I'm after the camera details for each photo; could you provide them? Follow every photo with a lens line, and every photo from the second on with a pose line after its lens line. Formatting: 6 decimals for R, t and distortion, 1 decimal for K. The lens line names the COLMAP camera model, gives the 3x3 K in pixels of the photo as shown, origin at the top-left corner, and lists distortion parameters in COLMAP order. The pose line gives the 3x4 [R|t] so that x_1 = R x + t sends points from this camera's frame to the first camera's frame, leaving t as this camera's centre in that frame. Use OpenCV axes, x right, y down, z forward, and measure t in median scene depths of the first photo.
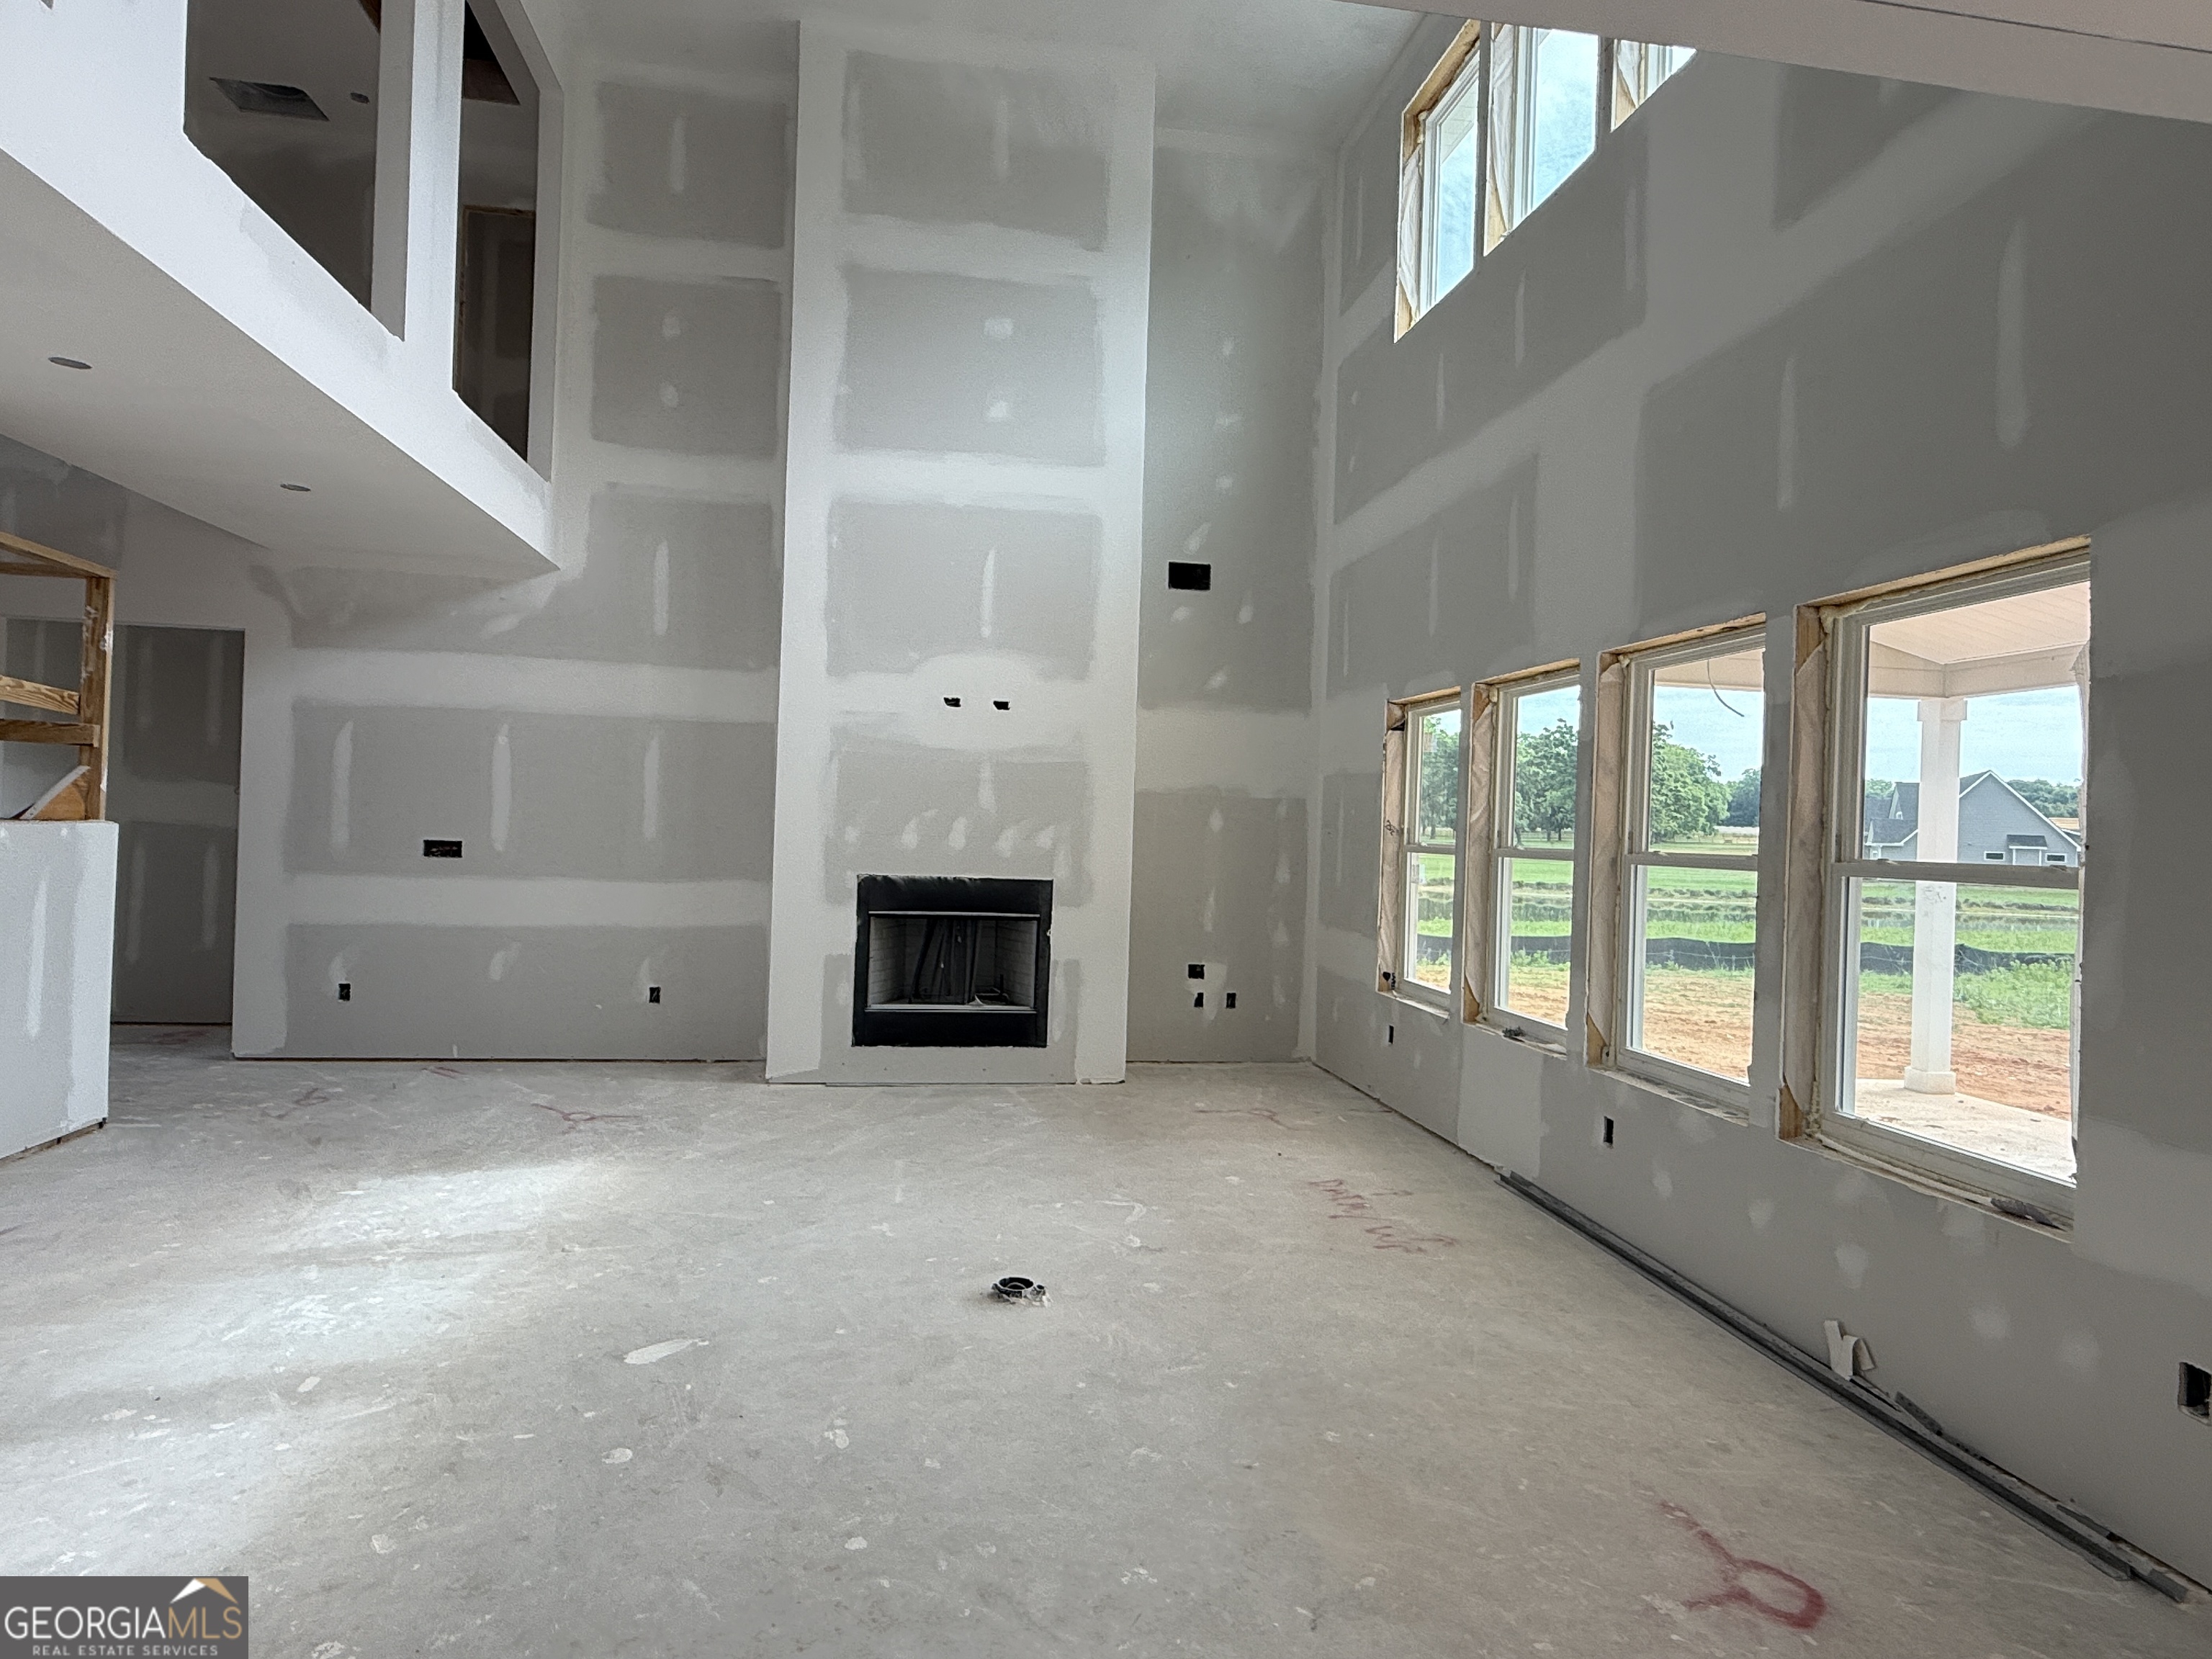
lens RADIAL K [[1255.4, 0, 1102.3], [0, 1255.4, 832.7], [0, 0, 1]] dist [0.001018, 0.000164]
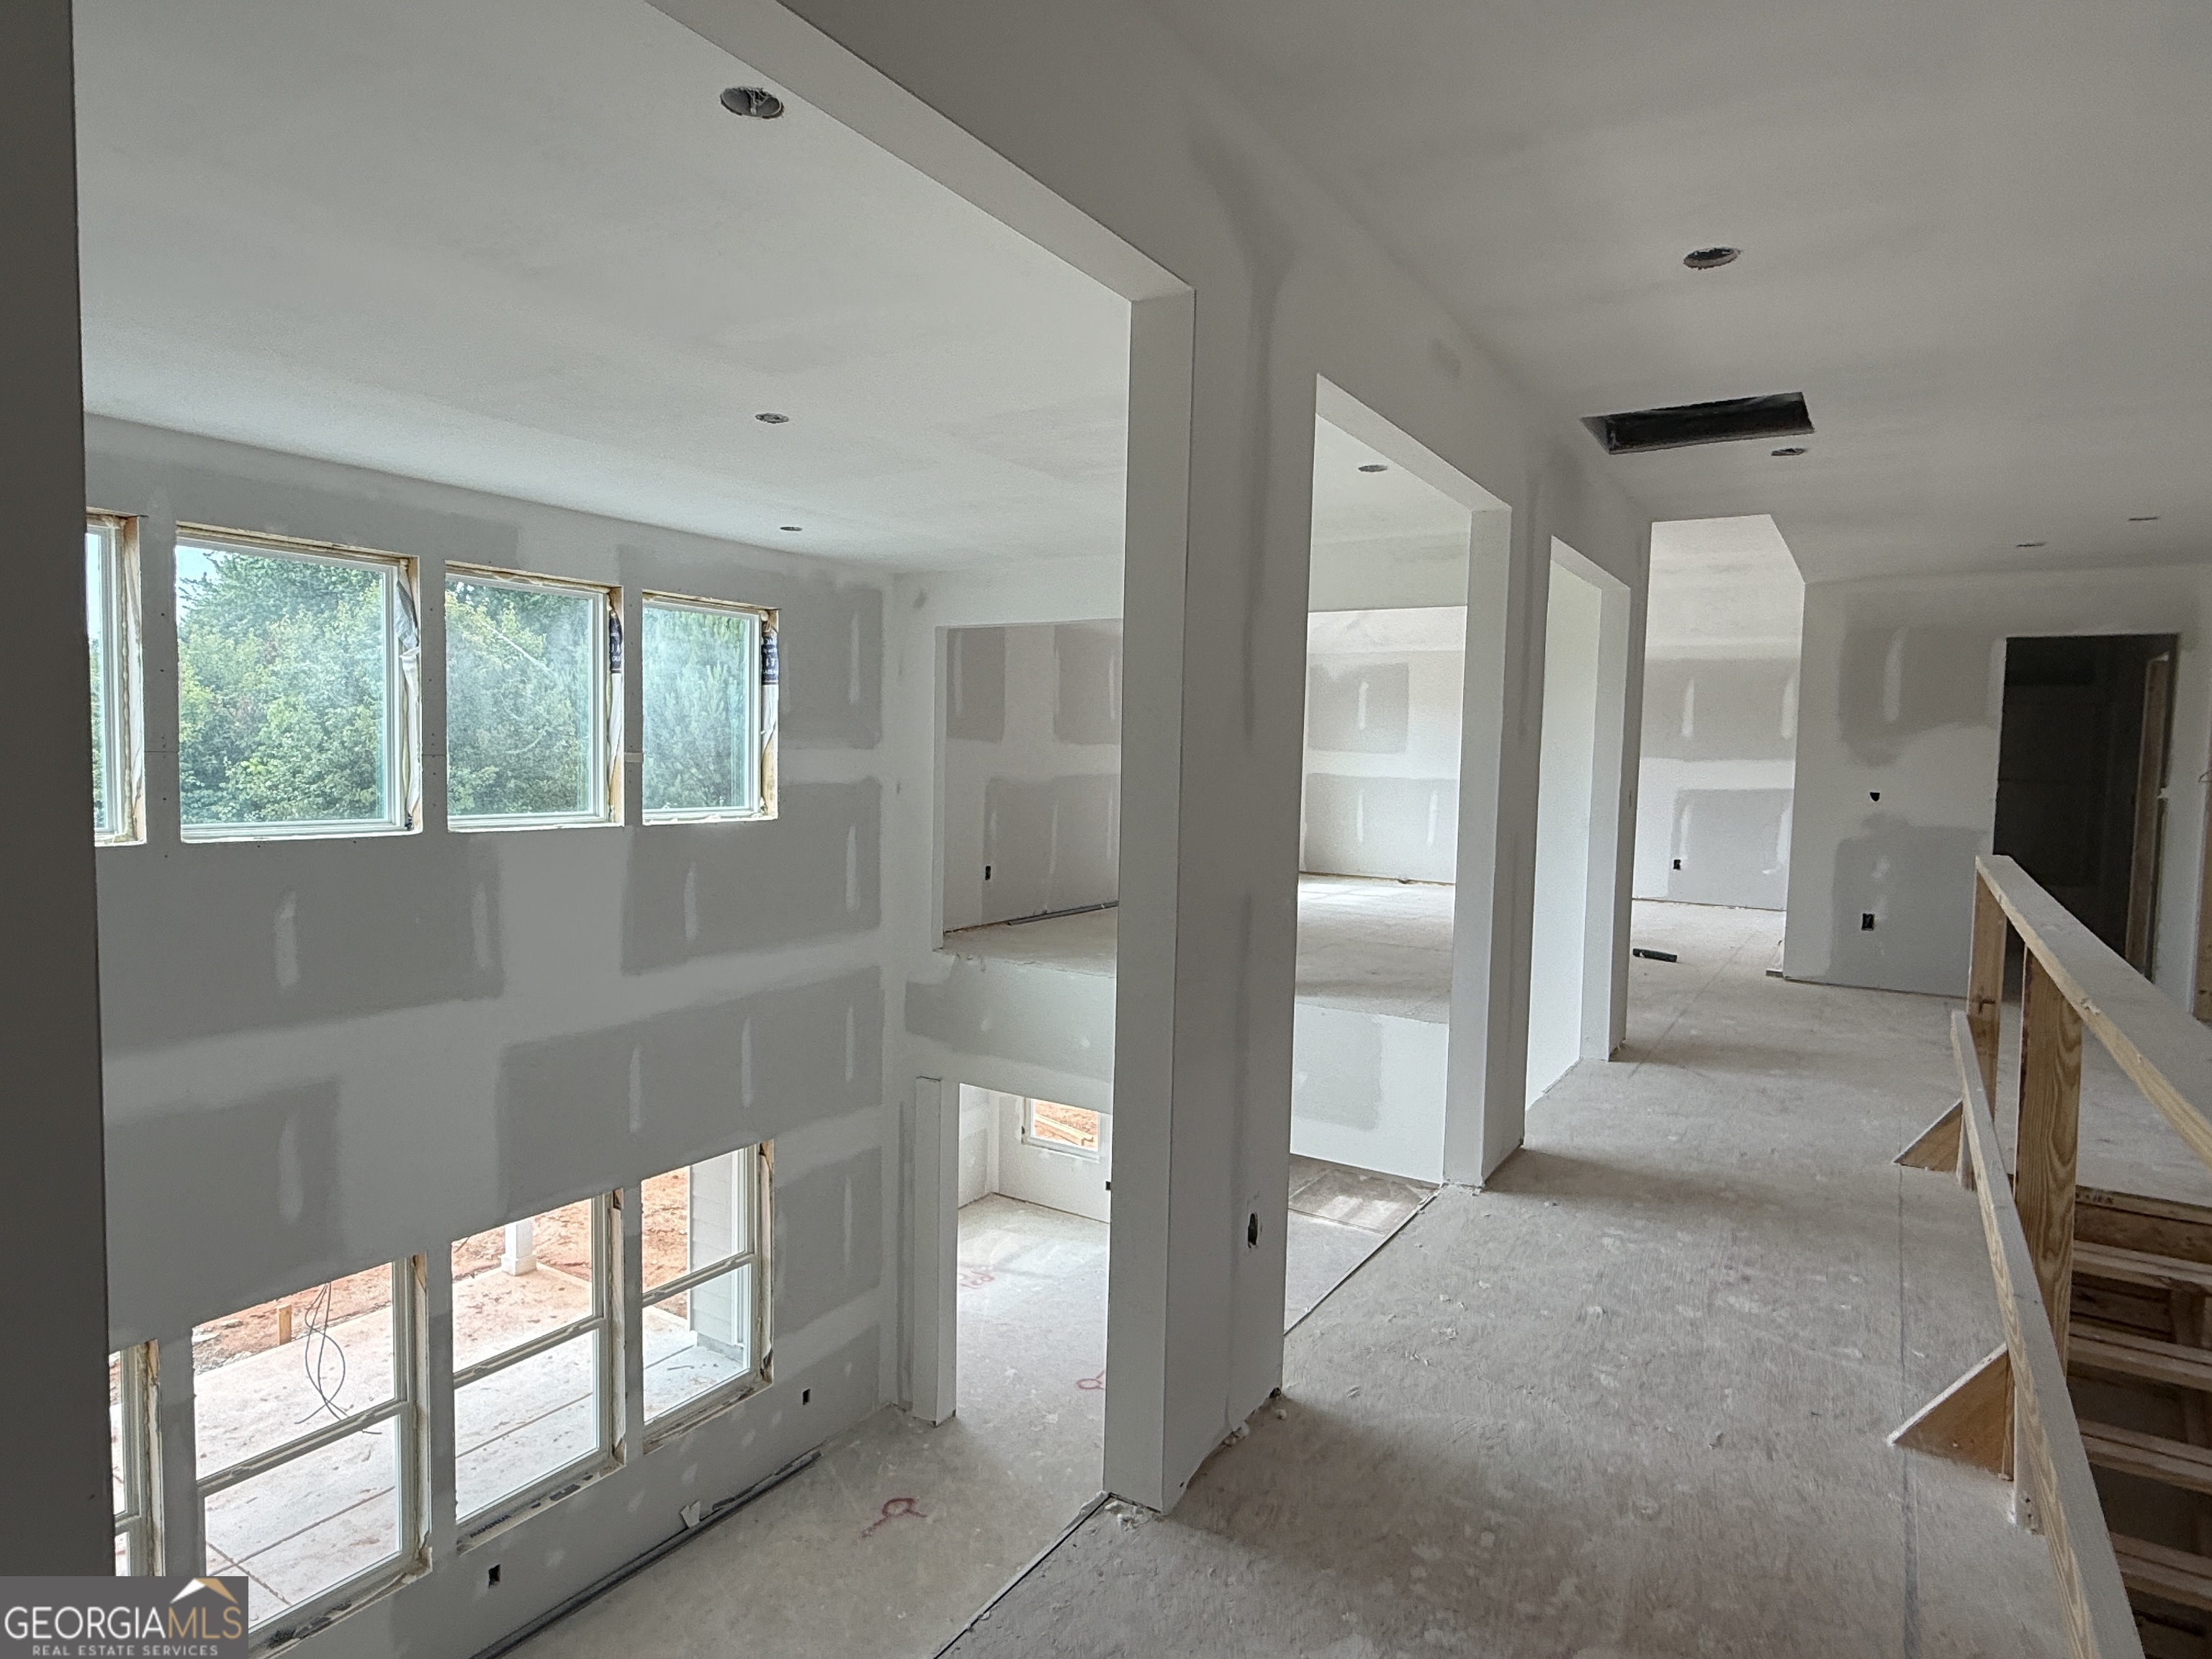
lens RADIAL K [[1255.4, 0, 1110.5], [0, 1255.4, 839.4], [0, 0, 1]] dist [0.001018, 0.000164]
pose [[-0.750000, -0.099703, 0.653880, -0.688610], [-0.047443, 0.994137, 0.097167, -0.544652], [-0.659734, 0.041853, -0.750333, 1.162031]]
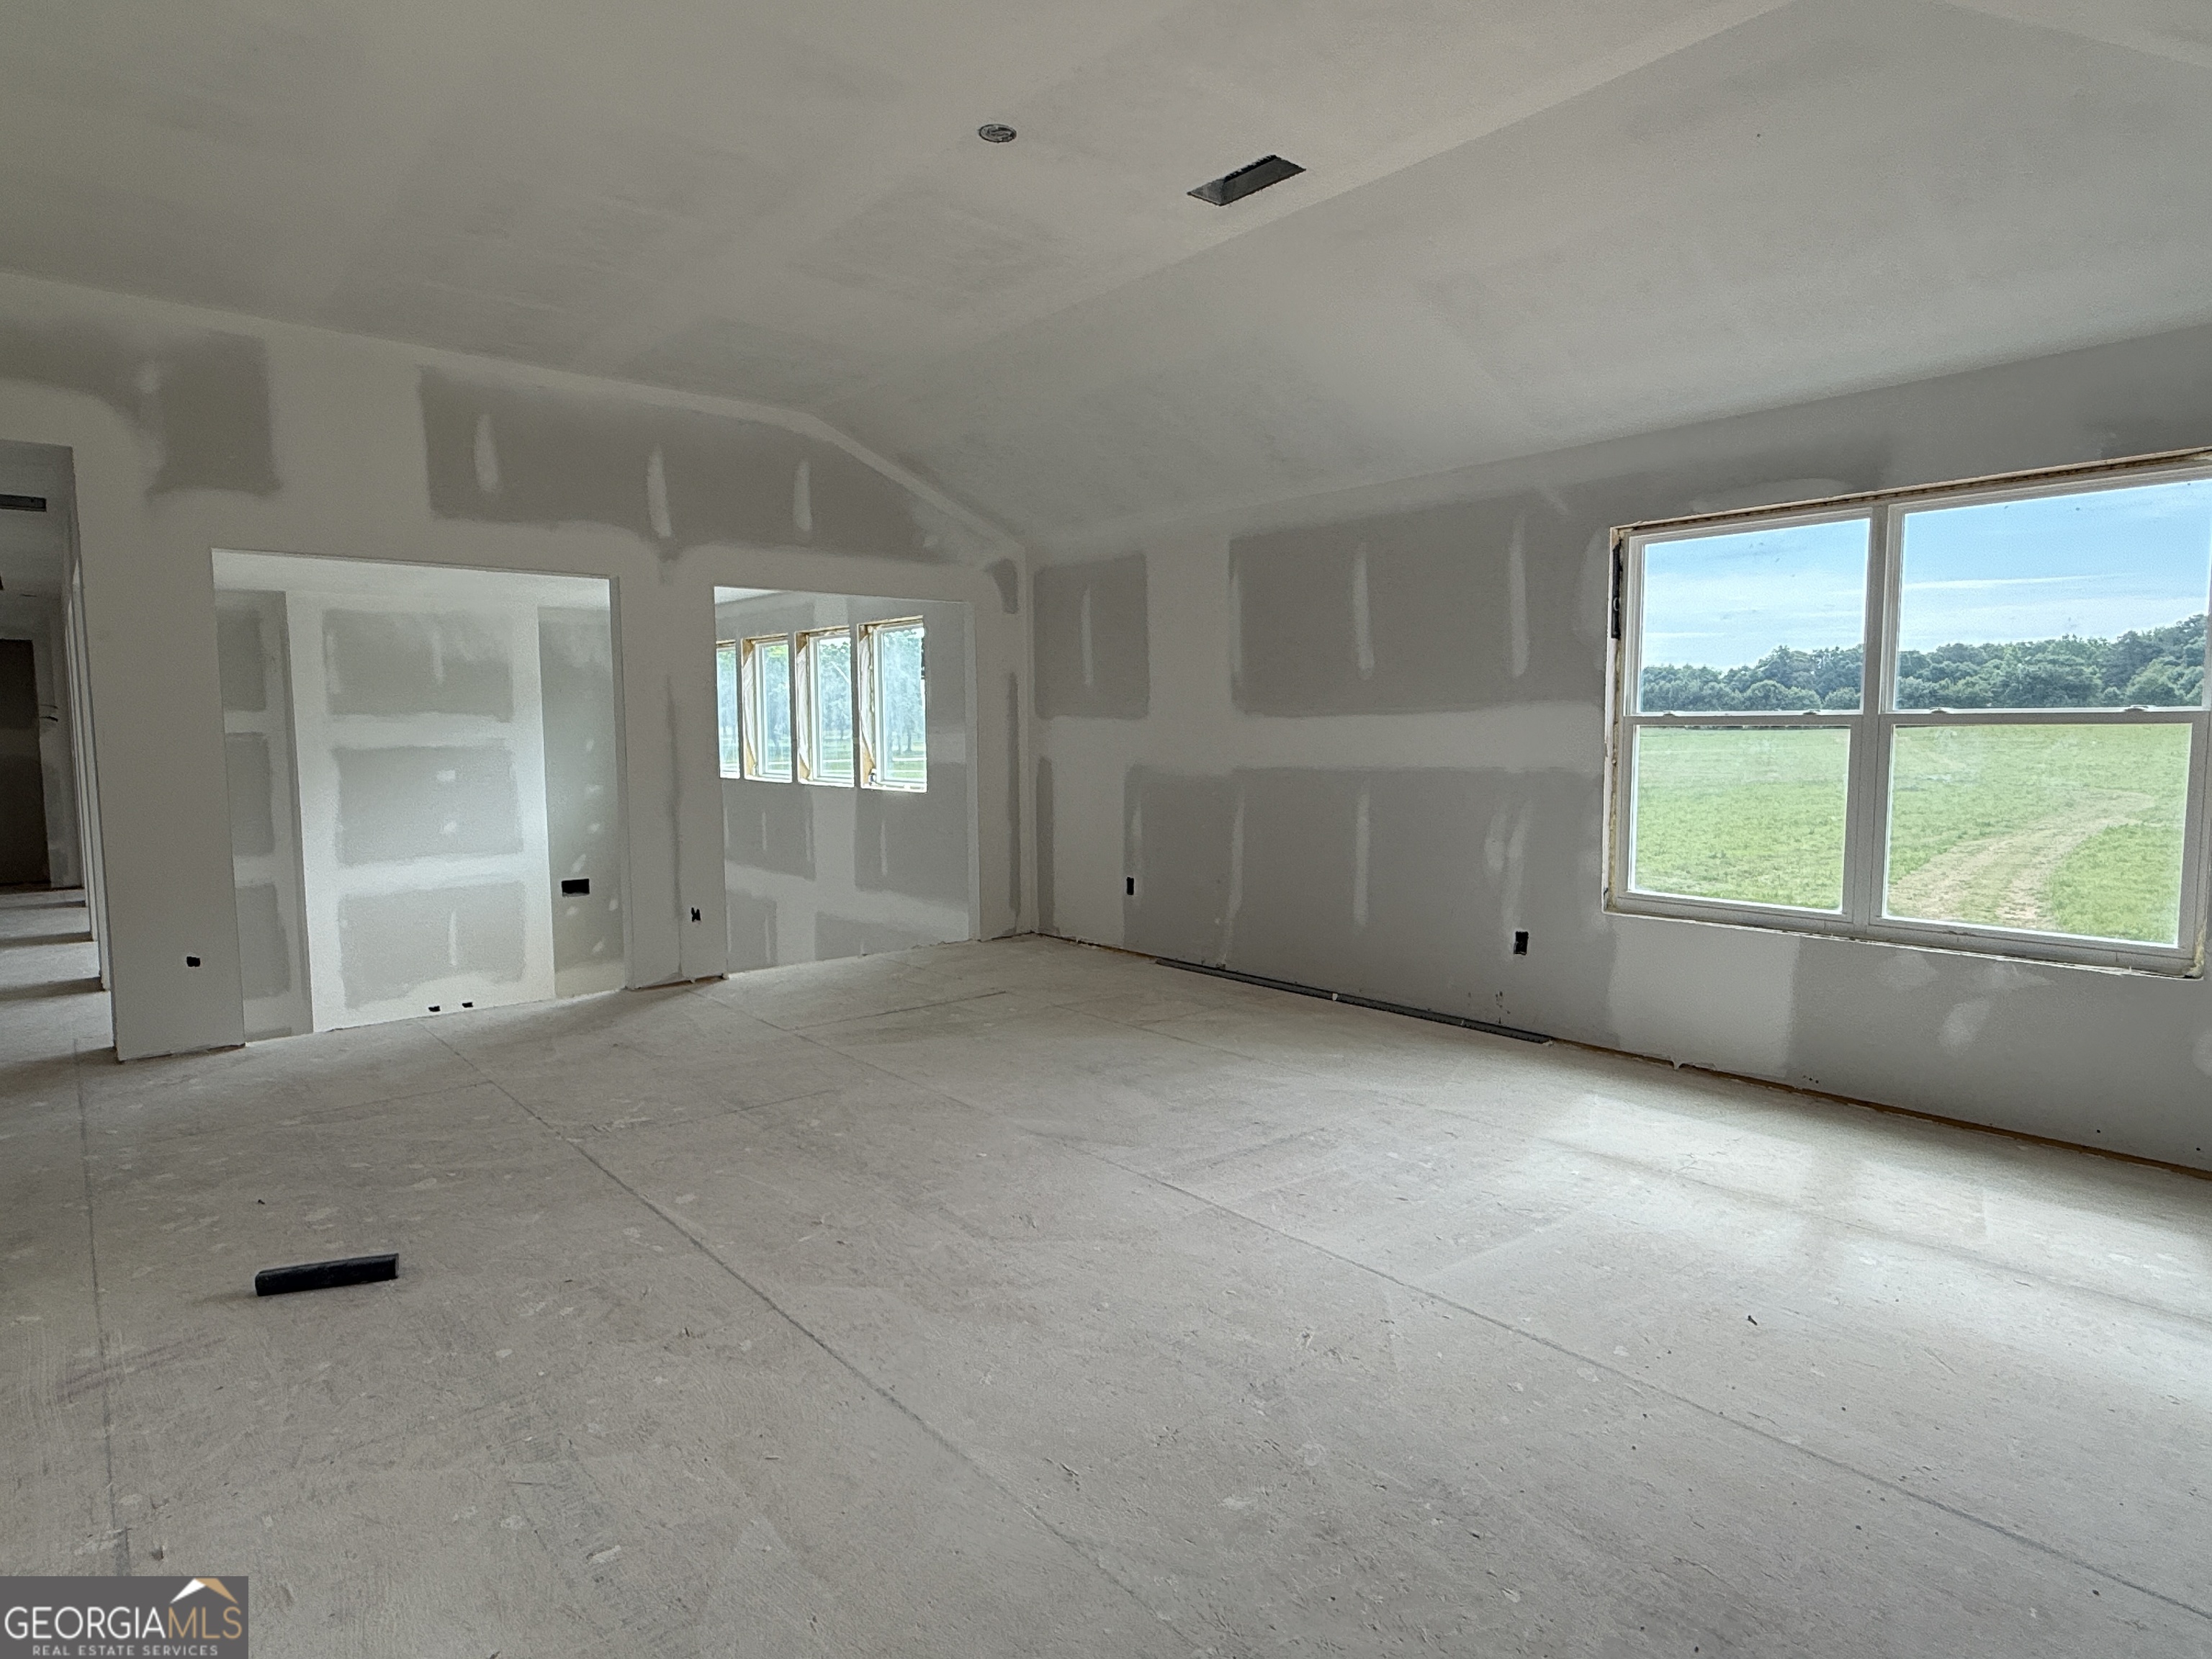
lens RADIAL K [[1255.4, 0, 1096.5], [0, 1255.4, 825.5], [0, 0, 1]] dist [0.001018, 0.000164]
pose [[0.858807, -0.081469, 0.505779, -0.210360], [0.038481, 0.994744, 0.094889, -0.522326], [-0.510851, -0.062028, 0.857428, -0.915729]]
